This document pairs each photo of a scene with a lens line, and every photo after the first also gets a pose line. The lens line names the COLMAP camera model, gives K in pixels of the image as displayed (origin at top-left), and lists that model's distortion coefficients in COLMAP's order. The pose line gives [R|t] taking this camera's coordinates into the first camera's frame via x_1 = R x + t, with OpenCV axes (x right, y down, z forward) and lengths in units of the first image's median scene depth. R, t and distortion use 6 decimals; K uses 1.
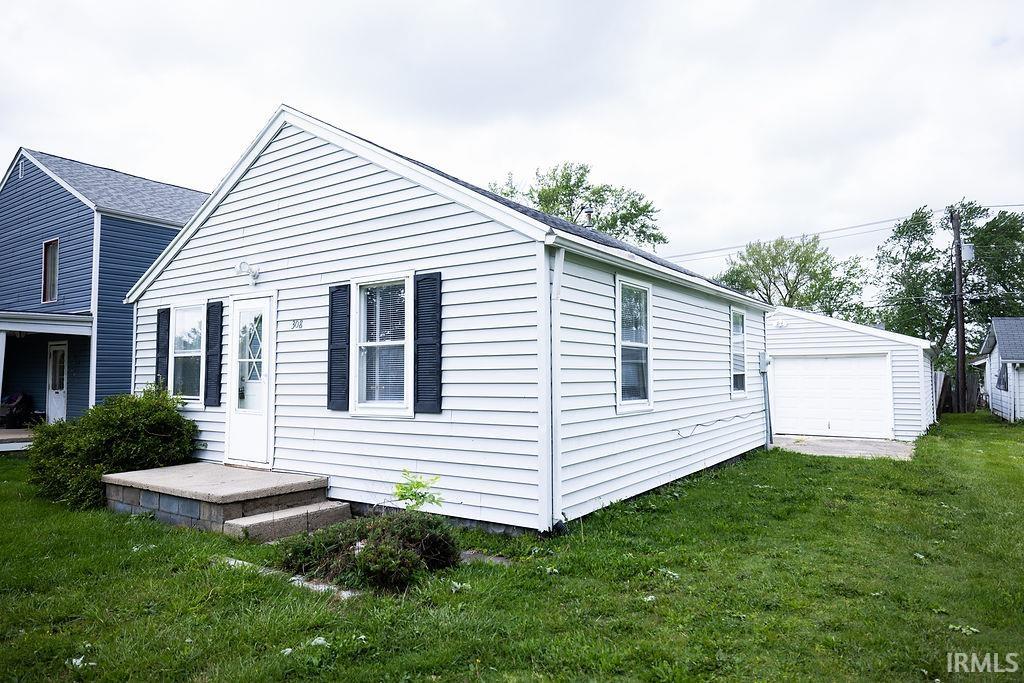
lens RADIAL K [[637.8, 0, 512.5], [0, 637.8, 339.0], [0, 0, 1]] dist [-0.000148, 0.000439]
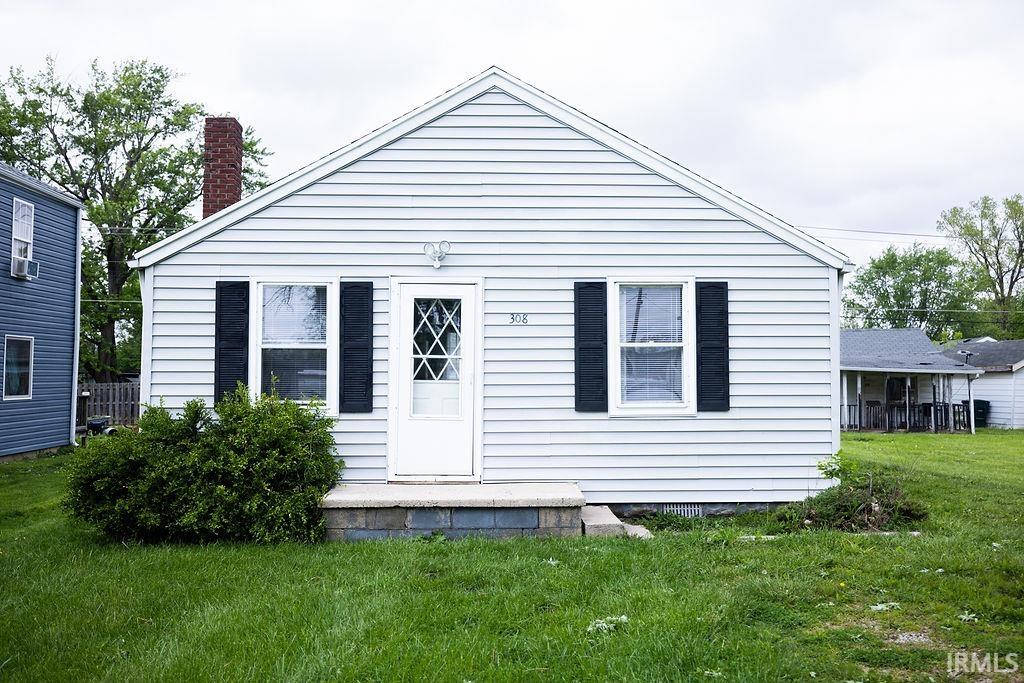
lens RADIAL K [[920.3, 0, 512.5], [0, 920.3, 342.8], [0, 0, 1]] dist [-0.000886, 0.003863]
pose [[0.806211, 0.031921, 0.590767, -1.124355], [-0.040016, 0.999199, 0.000619, 0.010957], [-0.590274, -0.024139, 0.806842, -0.048794]]
